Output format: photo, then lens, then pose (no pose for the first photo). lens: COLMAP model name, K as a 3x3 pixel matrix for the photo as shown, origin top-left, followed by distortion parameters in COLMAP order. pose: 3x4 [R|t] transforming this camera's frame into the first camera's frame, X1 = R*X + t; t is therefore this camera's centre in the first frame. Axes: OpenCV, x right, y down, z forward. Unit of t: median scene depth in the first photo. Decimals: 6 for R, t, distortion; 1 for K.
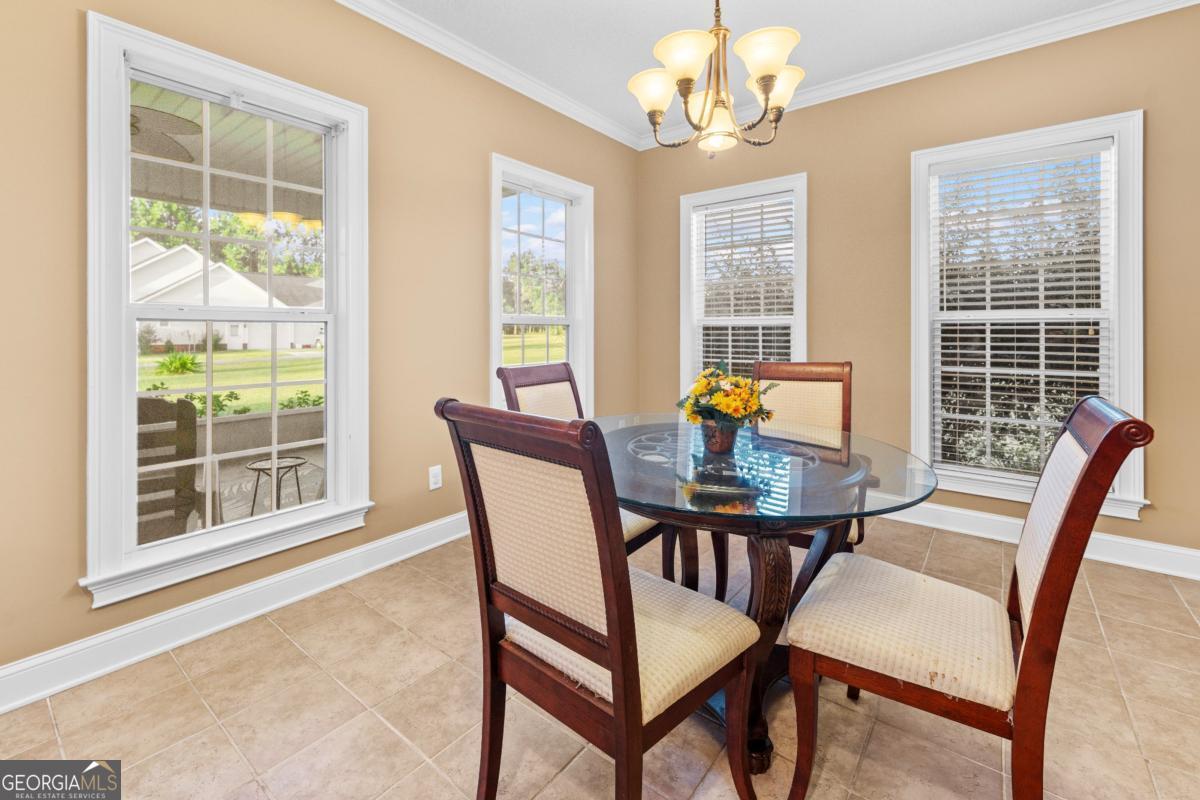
lens RADIAL K [[490.4, 0, 611.7], [0, 490.4, 330.3], [0, 0, 1]] dist [0.003861, 0.000011]
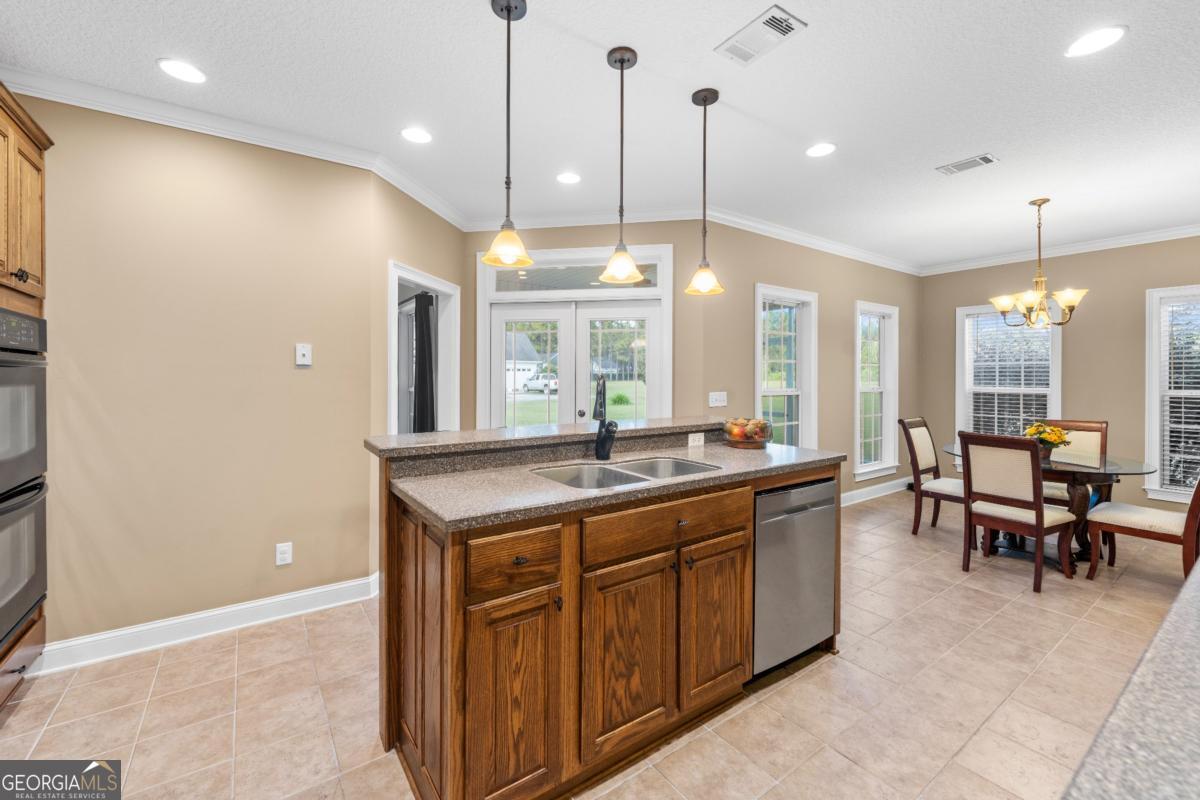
lens RADIAL K [[490.4, 0, 618.1], [0, 490.4, 373.2], [0, 0, 1]] dist [0.003861, 0.000011]
pose [[0.961696, 0.001320, -0.274114, -0.603186], [-0.001492, 0.999999, -0.000417, -0.088131], [0.274113, 0.000810, 0.961697, -1.015224]]
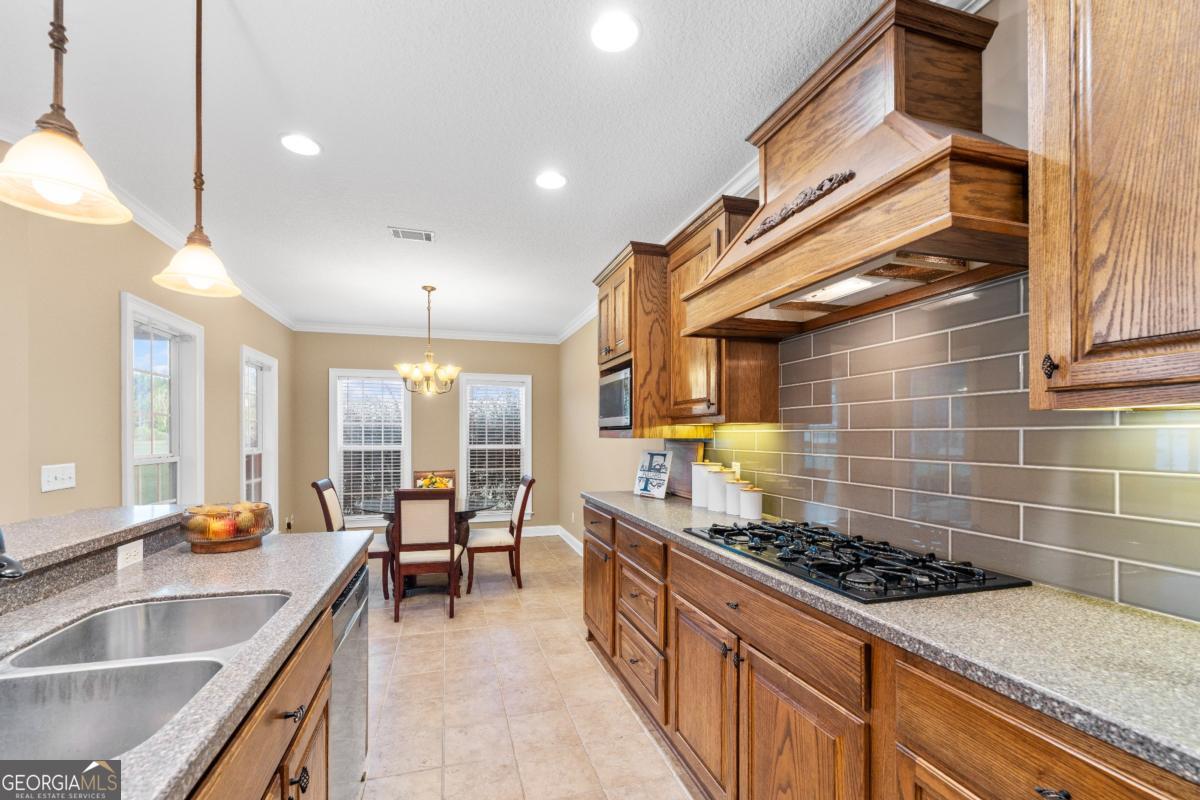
lens RADIAL K [[490.4, 0, 577.2], [0, 490.4, 432.6], [0, 0, 1]] dist [0.003861, 0.000011]
pose [[0.599962, 0.005238, 0.800012, -0.844462], [-0.004445, 0.999985, -0.003214, -0.088343], [-0.800016, -0.001628, 0.599976, -0.748664]]
